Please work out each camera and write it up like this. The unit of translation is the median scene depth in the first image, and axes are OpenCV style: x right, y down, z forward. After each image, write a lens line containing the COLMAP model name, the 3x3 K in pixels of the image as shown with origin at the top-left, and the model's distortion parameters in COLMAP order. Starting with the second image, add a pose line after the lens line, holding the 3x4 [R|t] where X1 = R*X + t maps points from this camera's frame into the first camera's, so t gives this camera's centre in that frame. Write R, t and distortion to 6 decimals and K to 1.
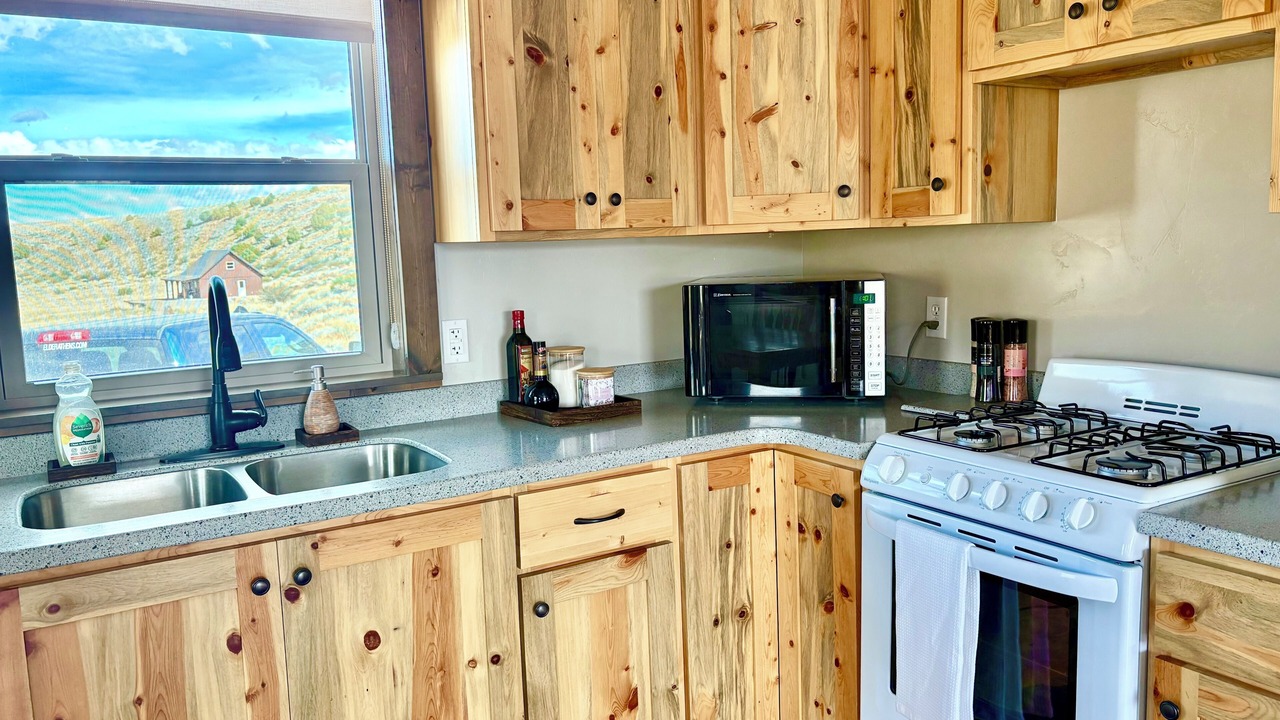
lens RADIAL K [[990.3, 0, 643.6], [0, 990.3, 358.1], [0, 0, 1]] dist [0.044506, -0.035266]
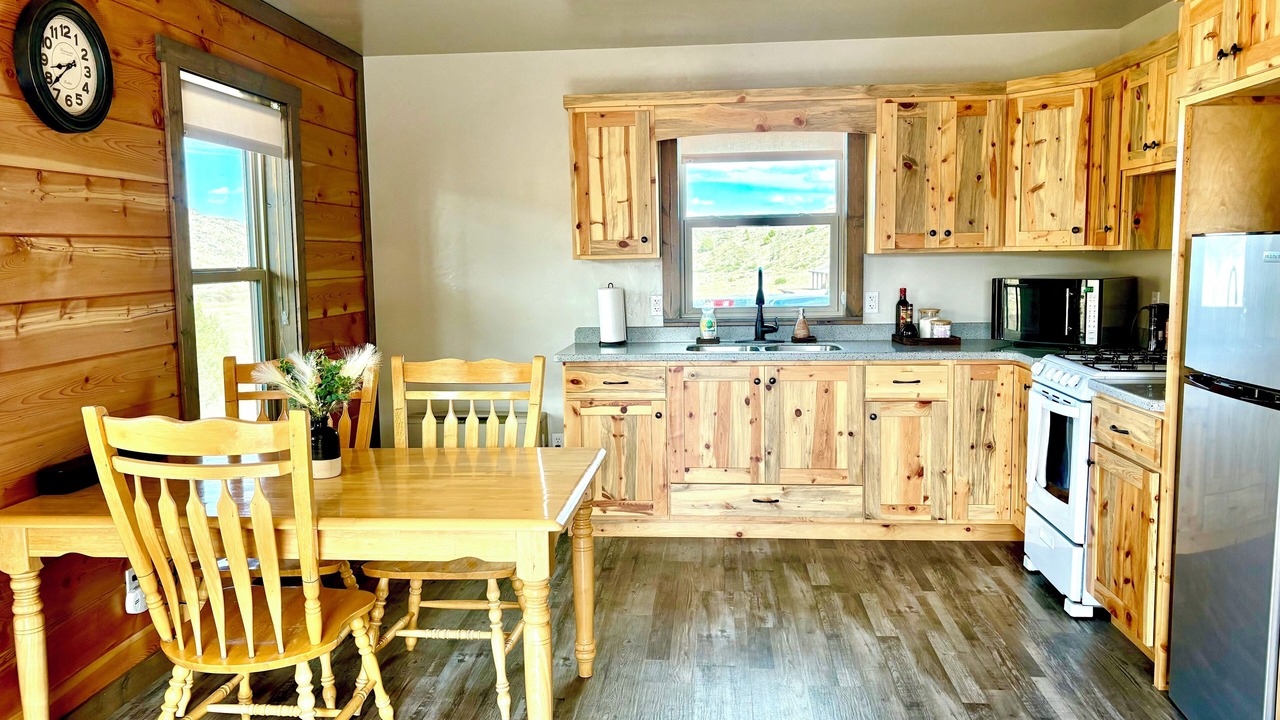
lens RADIAL K [[990.3, 0, 640.0], [0, 990.3, 357.5], [0, 0, 1]] dist [0.044506, -0.035266]
pose [[0.813232, 0.083699, -0.575889, 0.656303], [-0.082437, 0.996192, 0.028373, 0.084113], [0.576070, 0.024401, 0.817036, -1.006927]]
